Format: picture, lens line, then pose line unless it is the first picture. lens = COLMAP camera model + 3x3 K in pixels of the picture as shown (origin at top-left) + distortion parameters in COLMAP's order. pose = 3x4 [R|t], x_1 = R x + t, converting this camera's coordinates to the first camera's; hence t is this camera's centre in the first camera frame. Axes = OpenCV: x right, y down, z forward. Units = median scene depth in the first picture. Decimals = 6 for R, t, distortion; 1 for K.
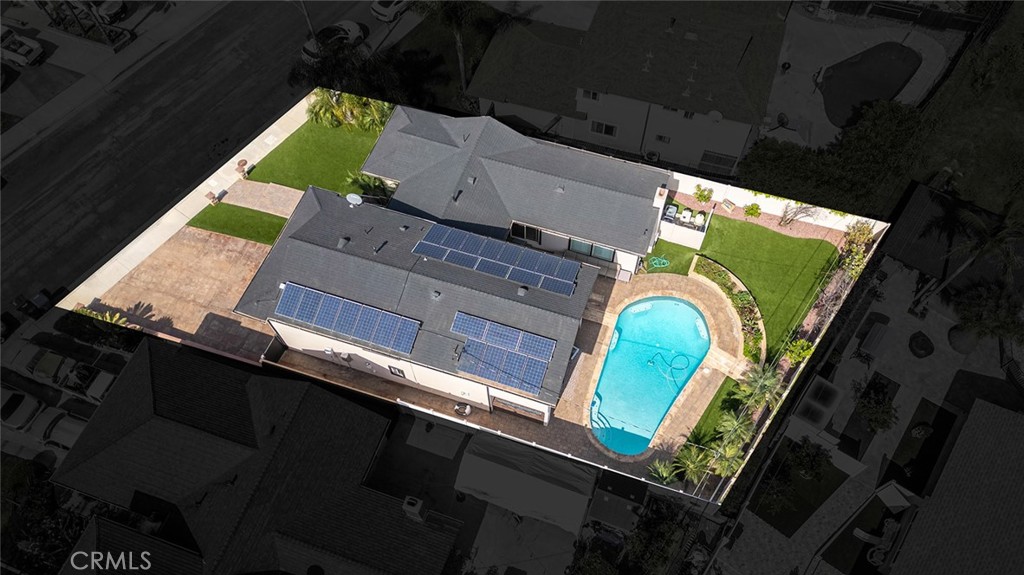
lens RADIAL K [[712.5, 0, 519.9], [0, 712.5, 290.1], [0, 0, 1]] dist [0.039777, -0.000883]
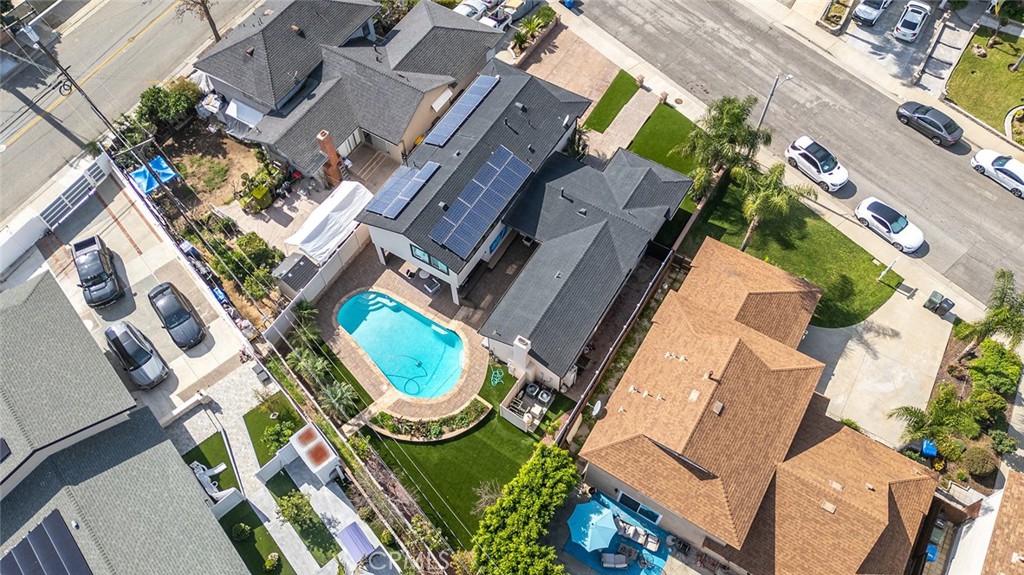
lens RADIAL K [[744.4, 0, 504.6], [0, 744.4, 284.9], [0, 0, 1]] dist [0.048858, -0.004522]
pose [[-0.226033, 0.846013, -0.482878, 0.628029], [-0.838390, 0.083446, 0.538645, -0.674050], [0.495995, 0.526592, 0.690427, 0.179754]]
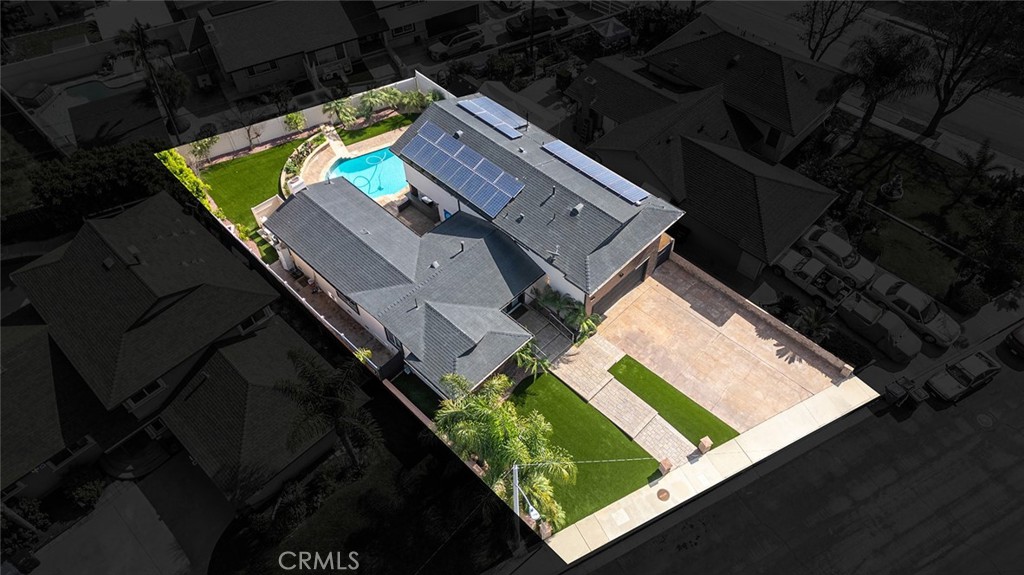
lens RADIAL K [[712.5, 0, 519.9], [0, 712.5, 290.1], [0, 0, 1]] dist [0.039777, -0.000883]
pose [[-0.902827, -0.317335, 0.290175, -0.464421], [0.387885, -0.309737, 0.868106, -0.962557], [-0.185603, 0.896304, 0.402728, 0.610863]]
